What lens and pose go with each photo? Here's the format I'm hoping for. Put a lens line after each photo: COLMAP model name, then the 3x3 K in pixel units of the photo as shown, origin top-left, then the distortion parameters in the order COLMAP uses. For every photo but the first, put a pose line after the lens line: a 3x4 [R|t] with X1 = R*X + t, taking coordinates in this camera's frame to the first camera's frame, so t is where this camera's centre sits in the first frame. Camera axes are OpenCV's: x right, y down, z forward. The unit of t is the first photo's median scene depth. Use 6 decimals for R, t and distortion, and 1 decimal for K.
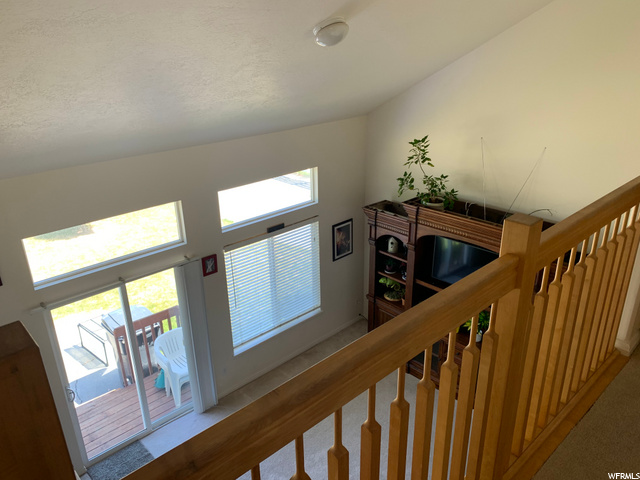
lens RADIAL K [[497.5, 0, 318.9], [0, 497.5, 238.5], [0, 0, 1]] dist [-0.013098, -0.010347]
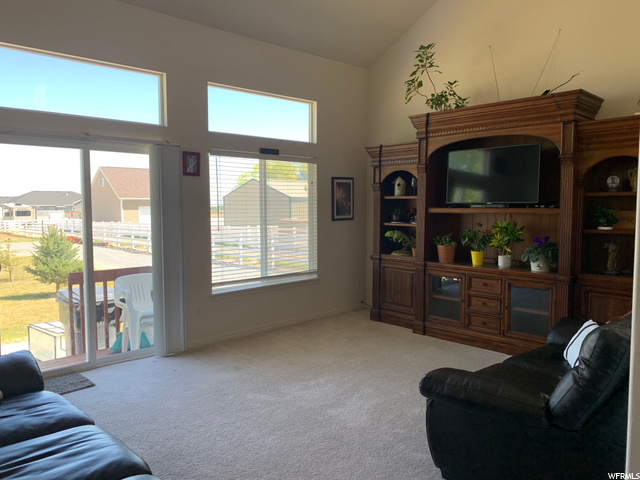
lens RADIAL K [[497.5, 0, 321.6], [0, 497.5, 241.5], [0, 0, 1]] dist [-0.013098, -0.010347]
pose [[0.999723, 0.017178, 0.016081, -0.004215], [-0.011469, 0.952464, -0.304435, 0.377083], [-0.020546, 0.304167, 0.952397, 0.182195]]
